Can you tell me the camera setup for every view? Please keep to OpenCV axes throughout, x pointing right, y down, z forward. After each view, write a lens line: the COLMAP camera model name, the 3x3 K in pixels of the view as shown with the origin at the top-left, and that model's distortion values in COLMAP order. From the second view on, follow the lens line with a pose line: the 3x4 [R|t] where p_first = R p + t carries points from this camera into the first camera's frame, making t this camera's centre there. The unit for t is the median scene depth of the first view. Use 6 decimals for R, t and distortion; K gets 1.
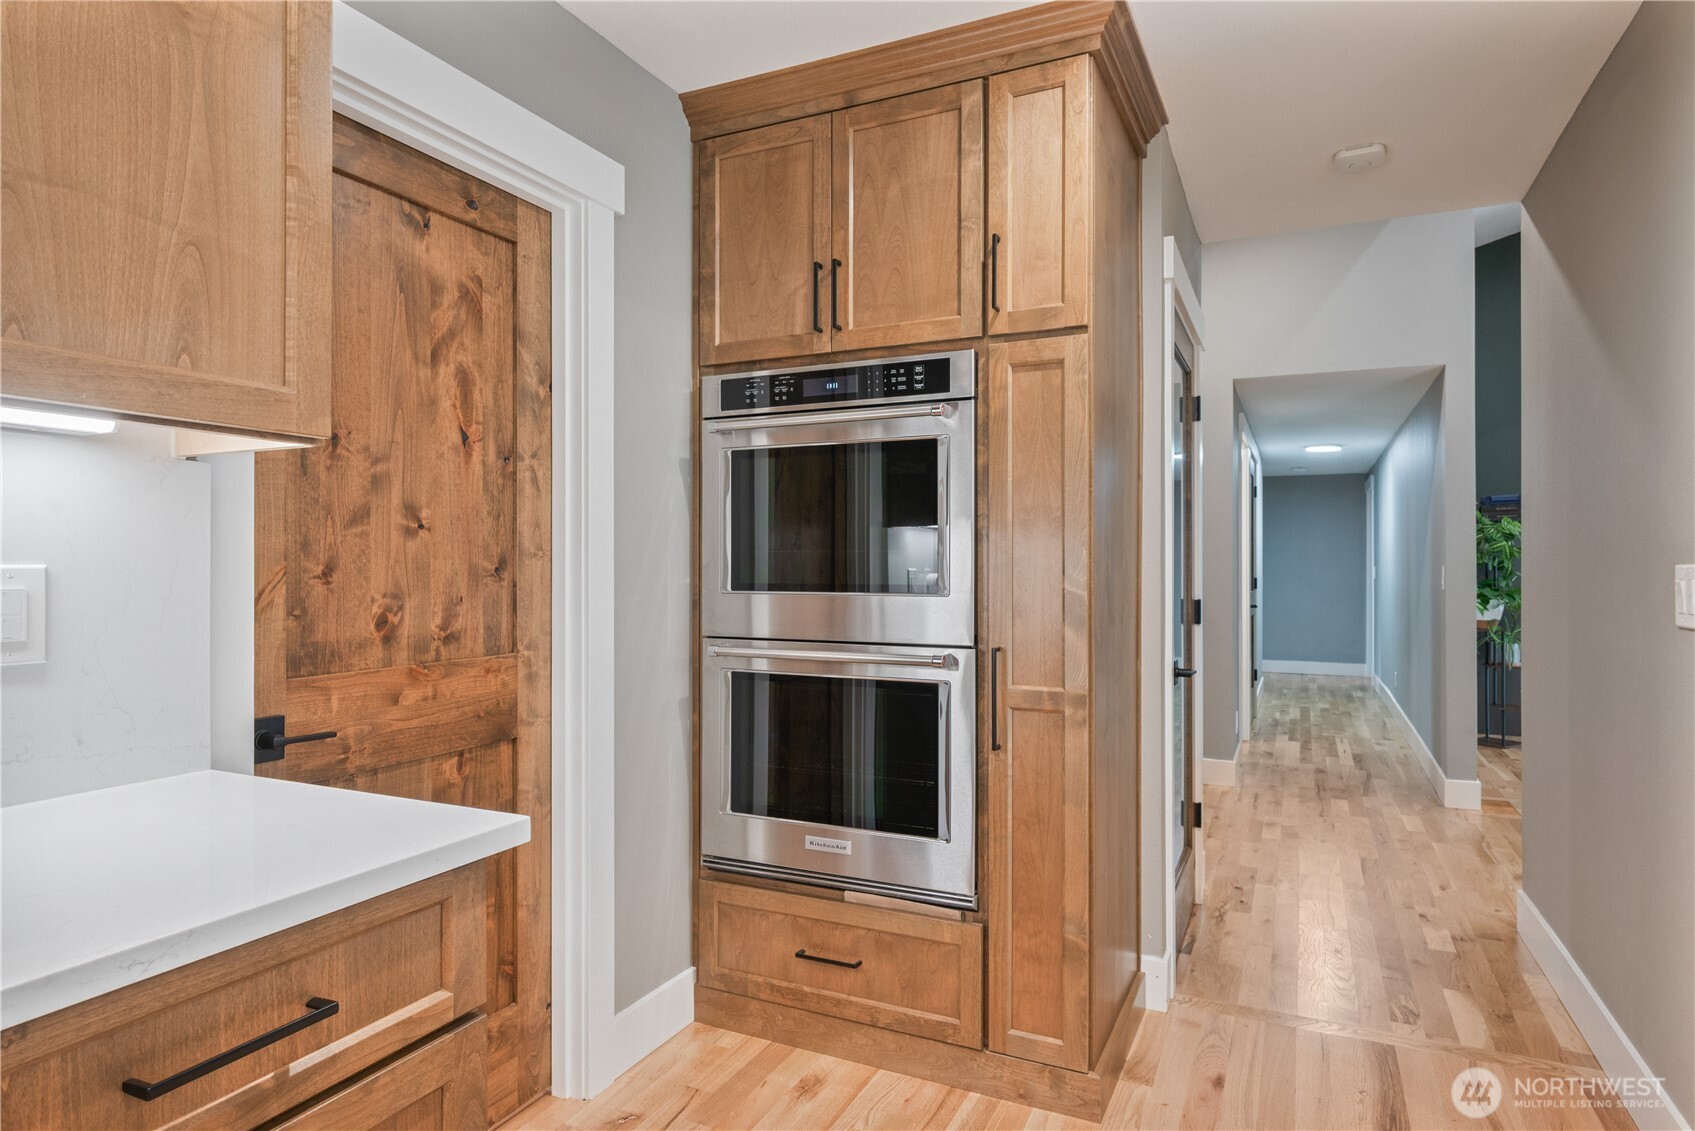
lens RADIAL K [[969.0, 0, 845.4], [0, 969.0, 563.6], [0, 0, 1]] dist [-0.000675, 0.000475]
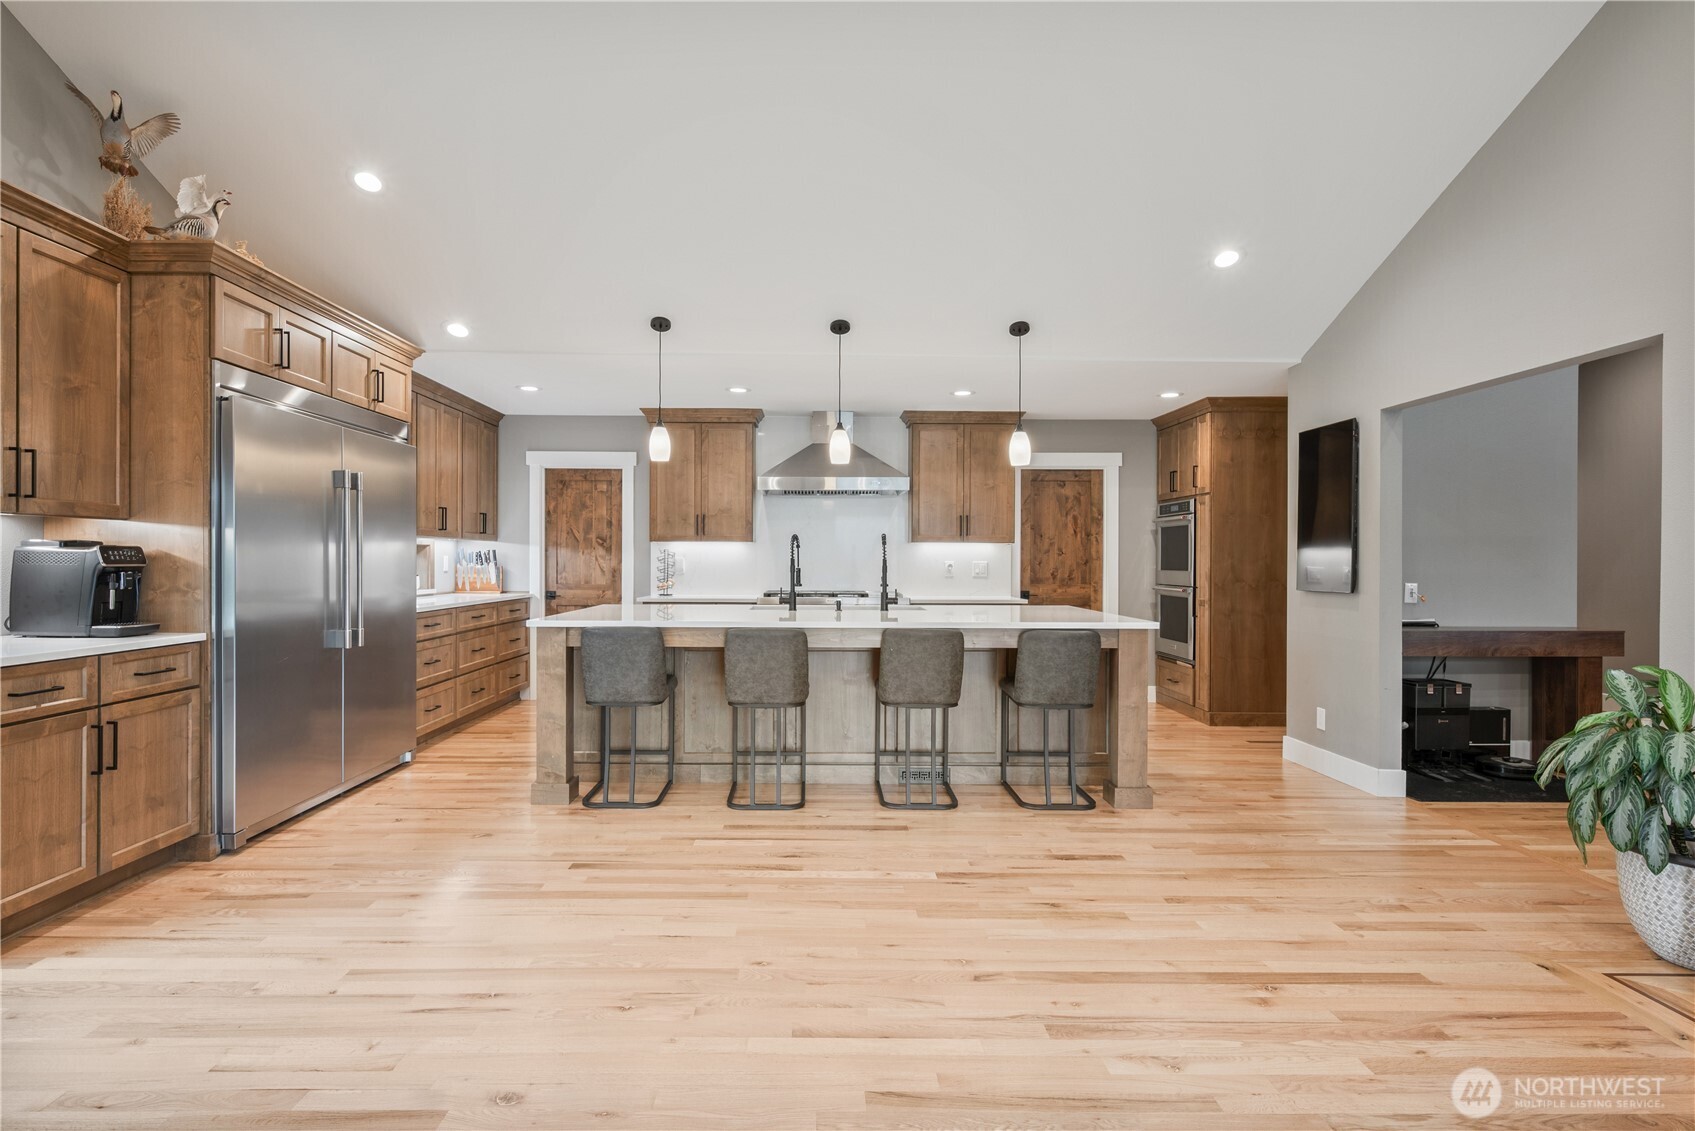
lens RADIAL K [[898.9, 0, 822.4], [0, 898.9, 565.0], [0, 0, 1]] dist [-0.001219, 0.000458]
pose [[0.438717, 0.007406, -0.898595, 2.336442], [-0.001655, 0.999971, 0.007434, -0.011180], [0.898624, -0.001774, 0.438716, -1.511204]]
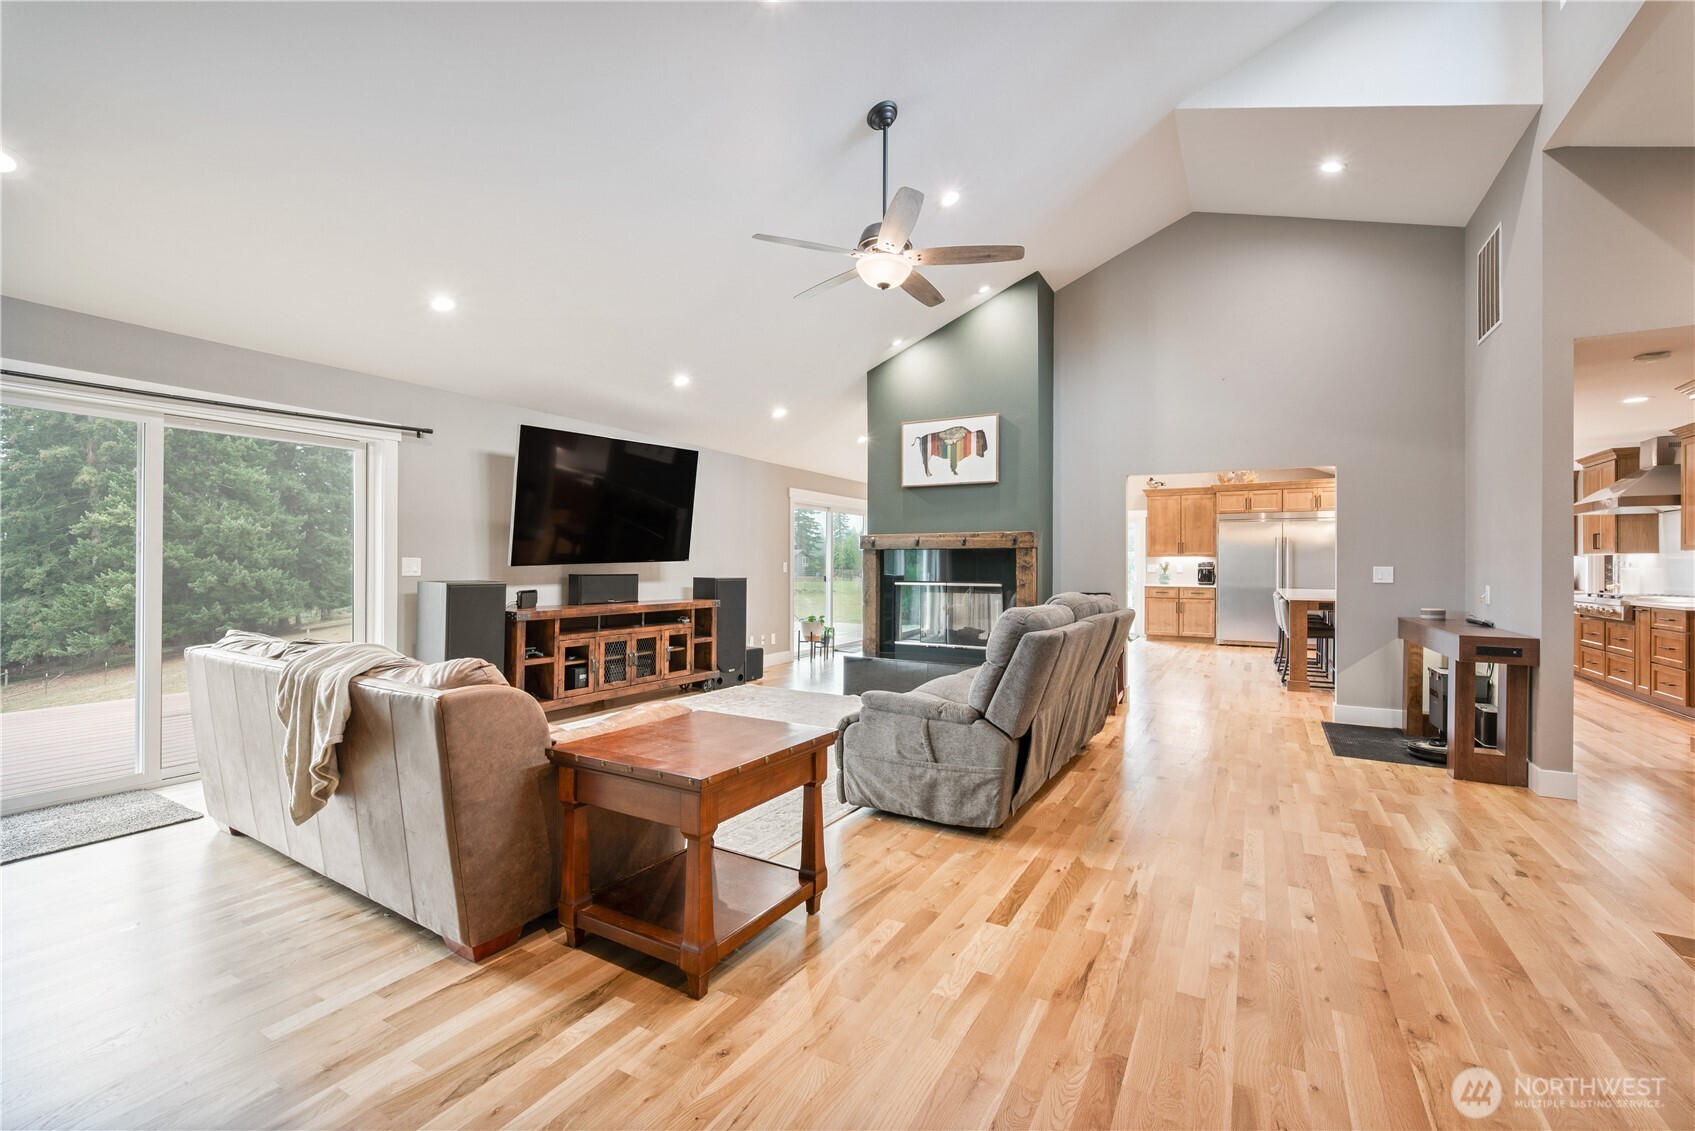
lens RADIAL K [[722.1, 0, 842.9], [0, 722.1, 562.9], [0, 0, 1]] dist [0.003016, 0.000084]
pose [[-0.996737, -0.004482, 0.080590, 2.550558], [-0.005039, 0.999965, -0.006710, 0.014602], [-0.080557, -0.007095, -0.996725, 3.257262]]
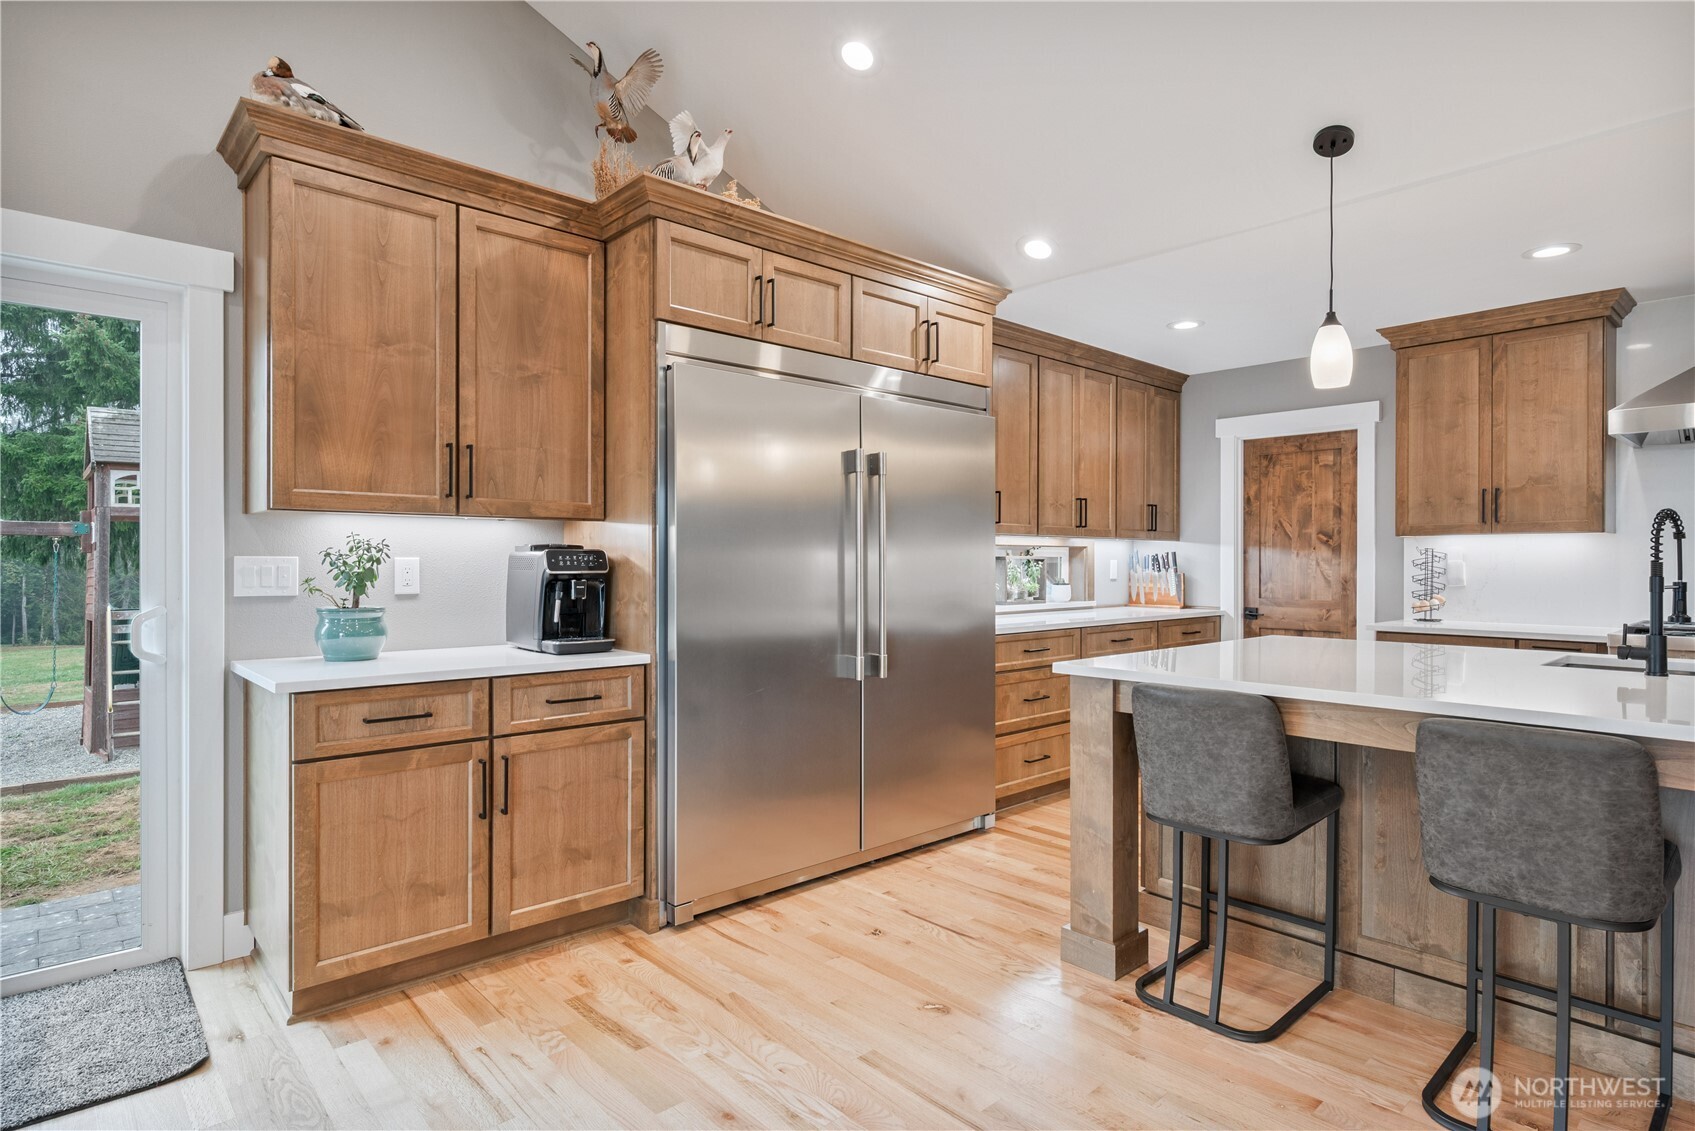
lens RADIAL K [[898.1, 0, 848.0], [0, 898.1, 566.5], [0, 0, 1]] dist [-0.004036, 0.002185]
pose [[-0.376488, 0.004029, -0.926413, 1.537320], [0.001419, 0.999992, 0.003772, -0.010007], [0.926420, 0.000106, -0.376491, -1.037019]]
